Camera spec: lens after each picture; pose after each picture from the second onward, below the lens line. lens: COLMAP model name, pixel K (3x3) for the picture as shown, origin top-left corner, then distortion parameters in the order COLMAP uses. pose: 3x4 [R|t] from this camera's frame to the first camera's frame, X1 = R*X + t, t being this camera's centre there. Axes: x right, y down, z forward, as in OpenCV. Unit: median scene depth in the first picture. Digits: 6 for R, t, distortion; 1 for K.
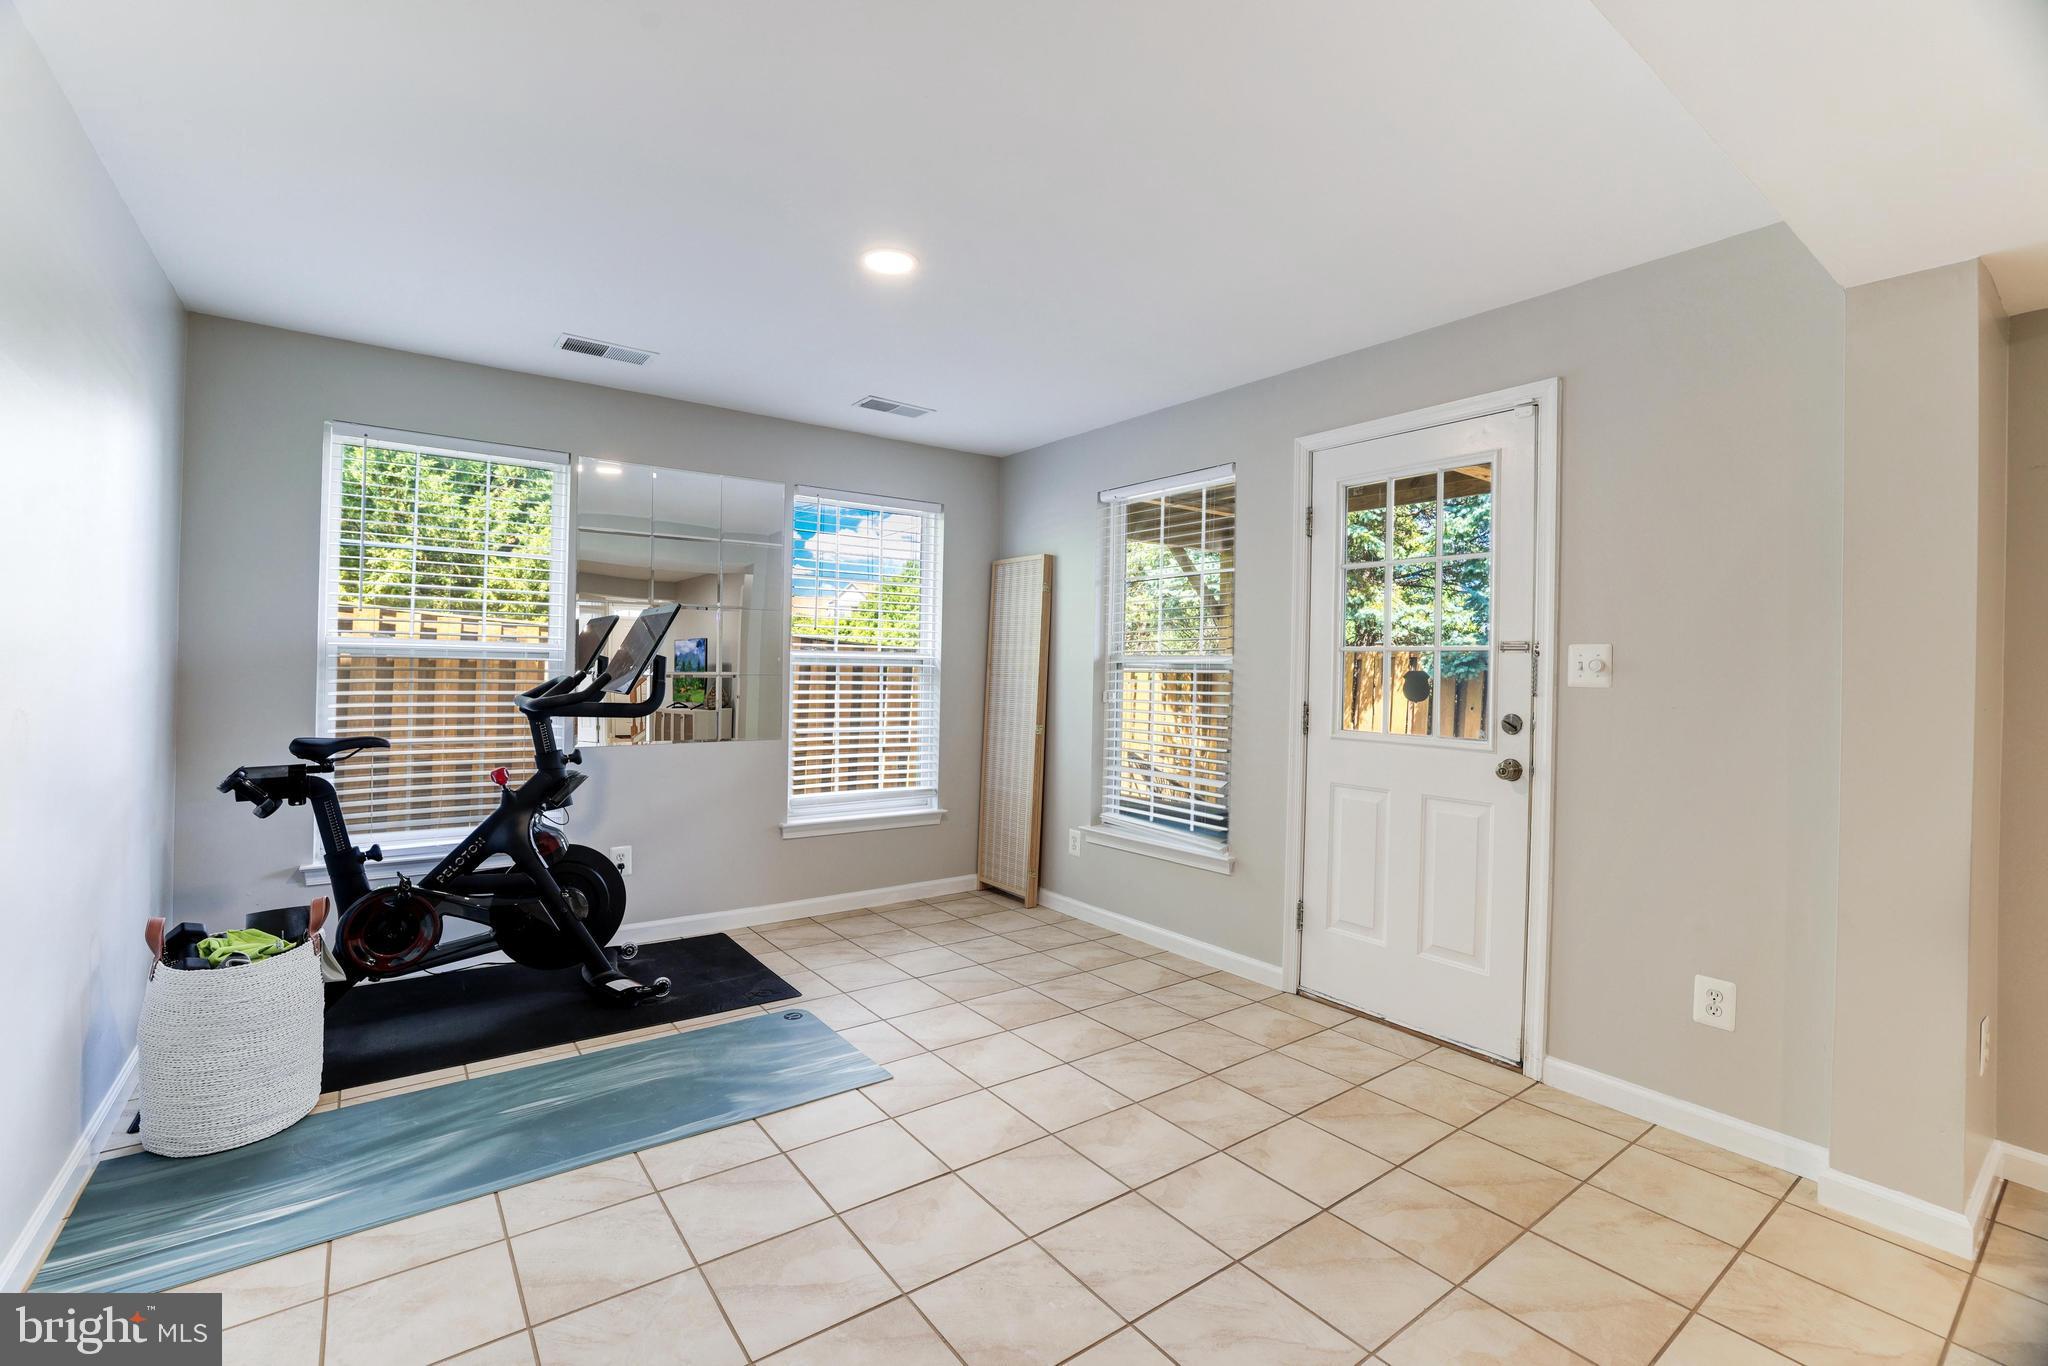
lens RADIAL K [[882.9, 0, 1023.2], [0, 882.9, 672.8], [0, 0, 1]] dist [-0.047413, 0.015337]
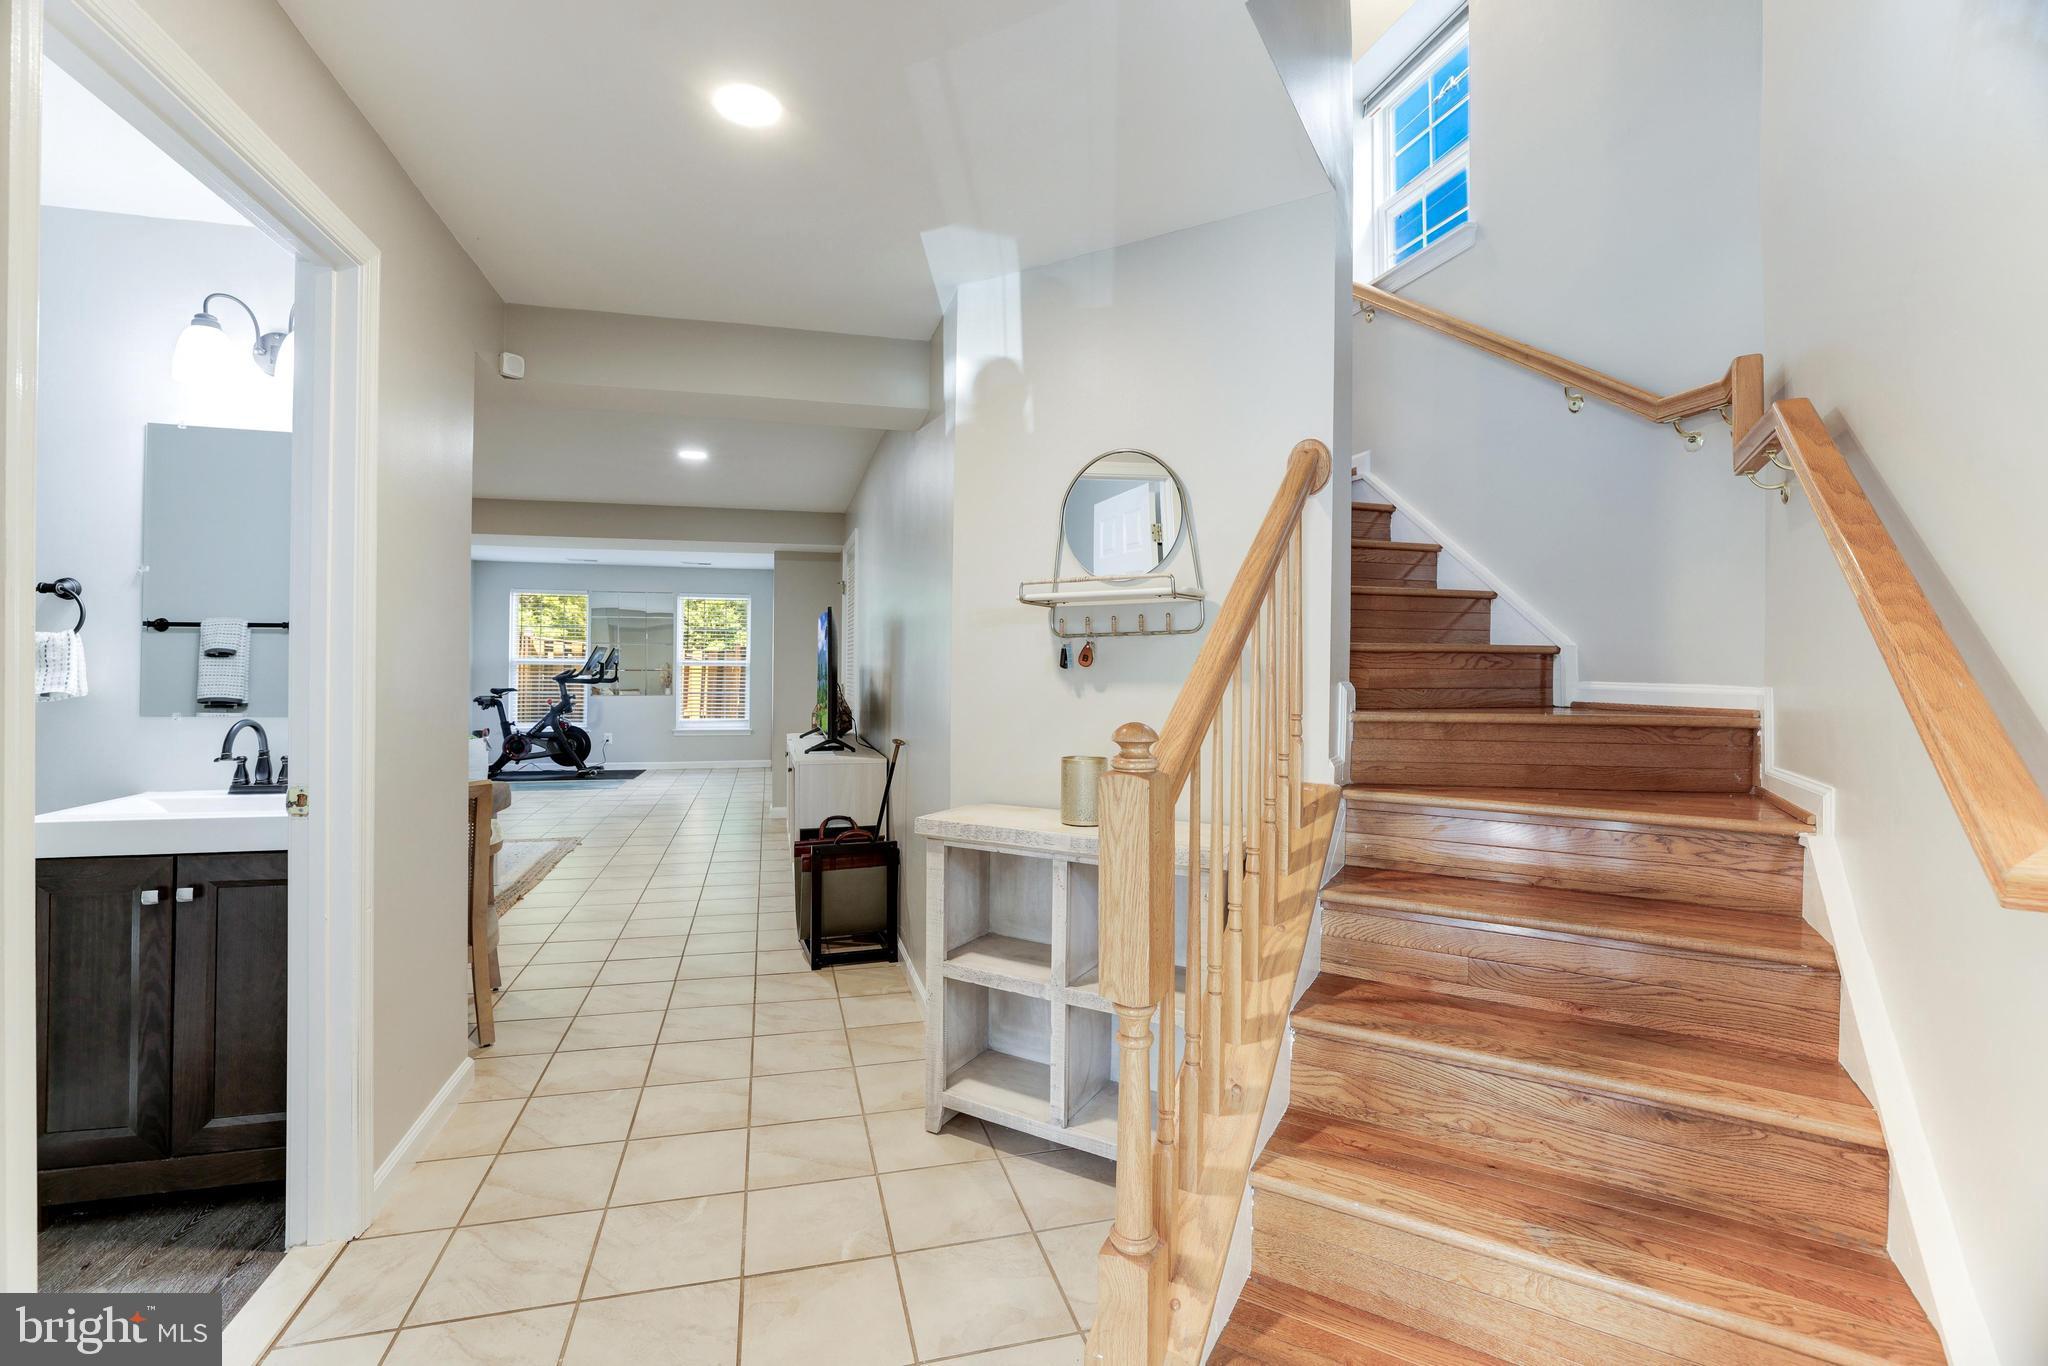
lens RADIAL K [[895.9, 0, 1004.5], [0, 895.9, 657.6], [0, 0, 1]] dist [-0.017465, 0.000257]
pose [[0.927178, -0.017253, -0.374223, 2.126509], [0.010718, 0.999752, -0.019537, 0.041009], [0.374467, 0.014103, 0.927133, -1.367186]]
